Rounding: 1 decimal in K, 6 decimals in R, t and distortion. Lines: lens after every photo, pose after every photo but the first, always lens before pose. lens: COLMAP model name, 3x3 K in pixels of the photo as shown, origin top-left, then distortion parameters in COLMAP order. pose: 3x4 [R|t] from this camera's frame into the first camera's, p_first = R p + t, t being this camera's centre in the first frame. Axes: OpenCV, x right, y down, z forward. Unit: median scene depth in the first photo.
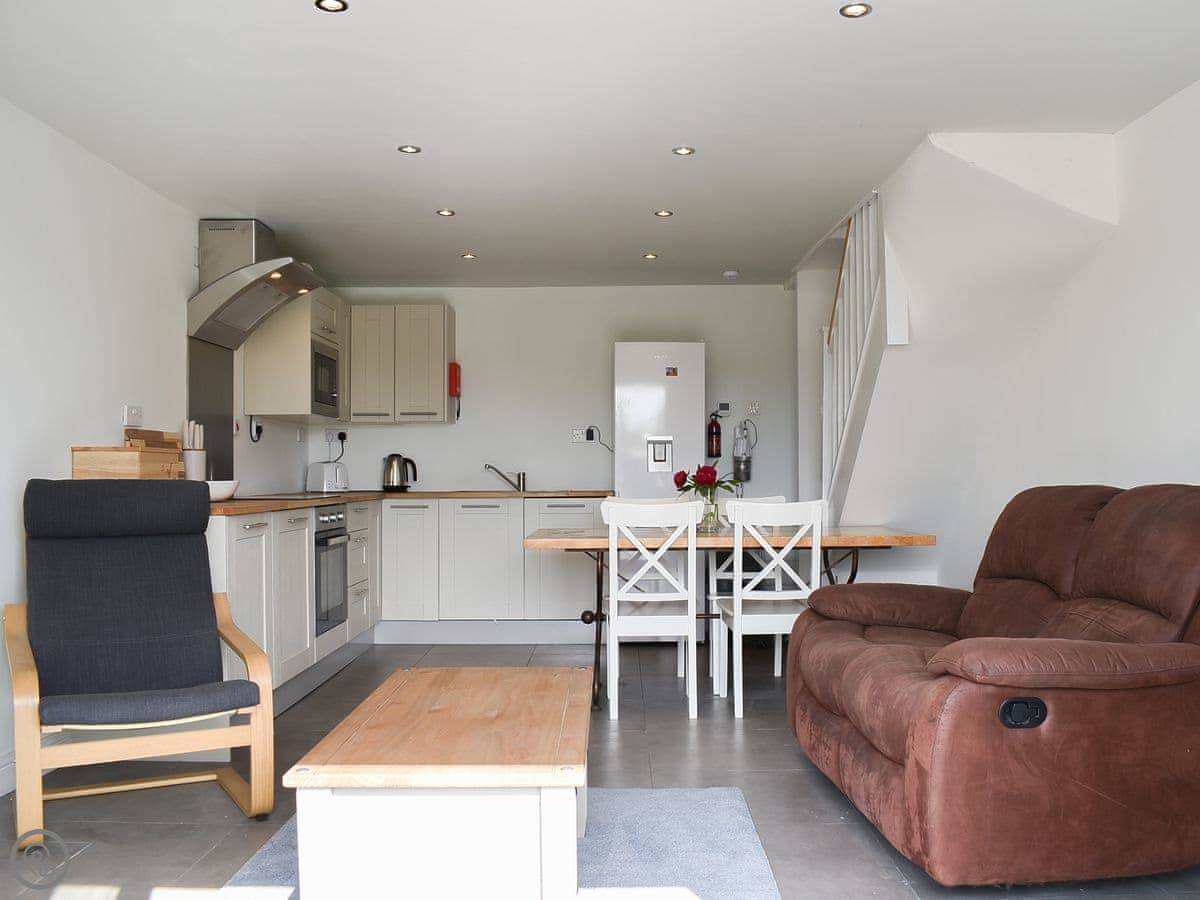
lens RADIAL K [[1006.5, 0, 605.5], [0, 1006.5, 478.2], [0, 0, 1]] dist [-0.095826, -0.002313]
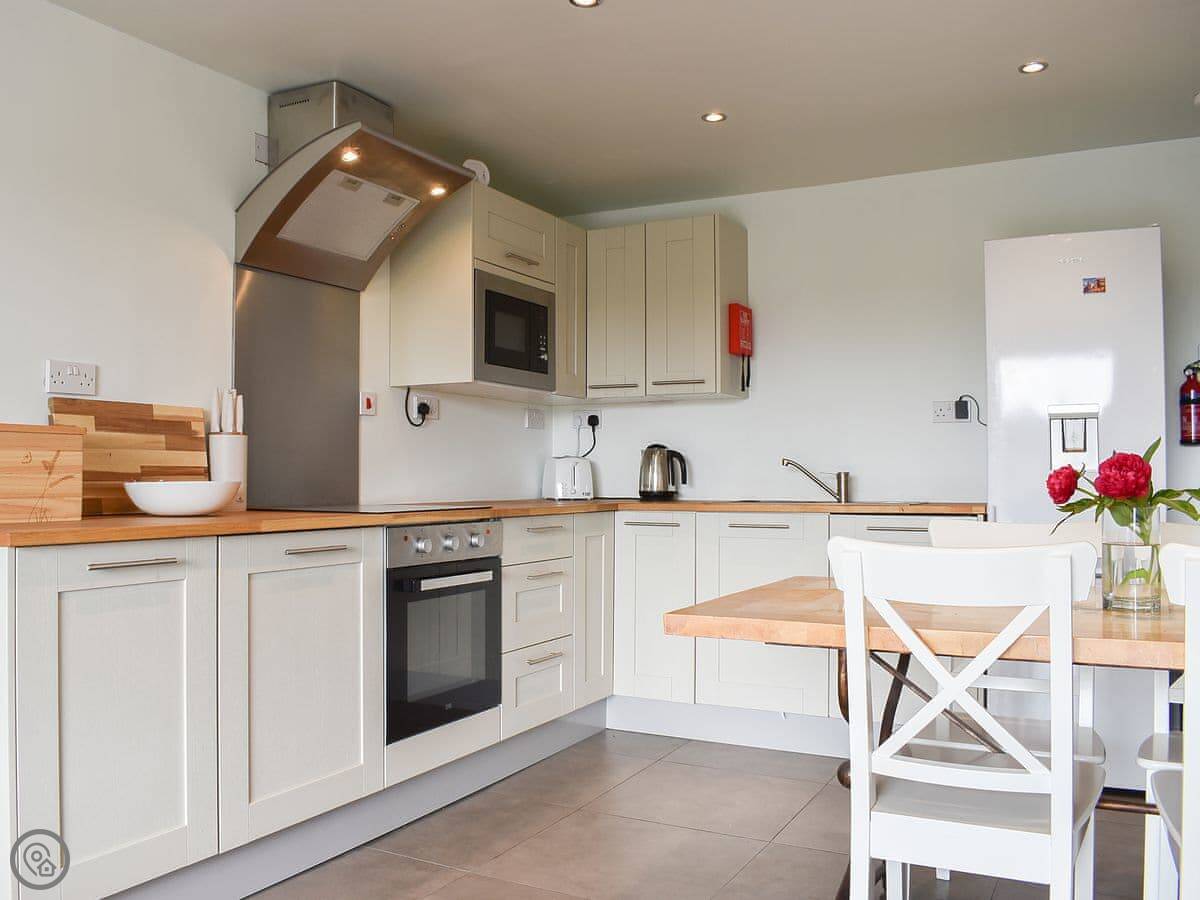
lens RADIAL K [[1001.9, 0, 571.4], [0, 1001.9, 448.3], [0, 0, 1]] dist [-0.083337, 0.007389]
pose [[0.874532, -0.009154, -0.484882, 0.085890], [-0.006399, 0.999517, -0.030411, -0.000636], [0.484926, 0.029698, 0.874051, 0.472917]]
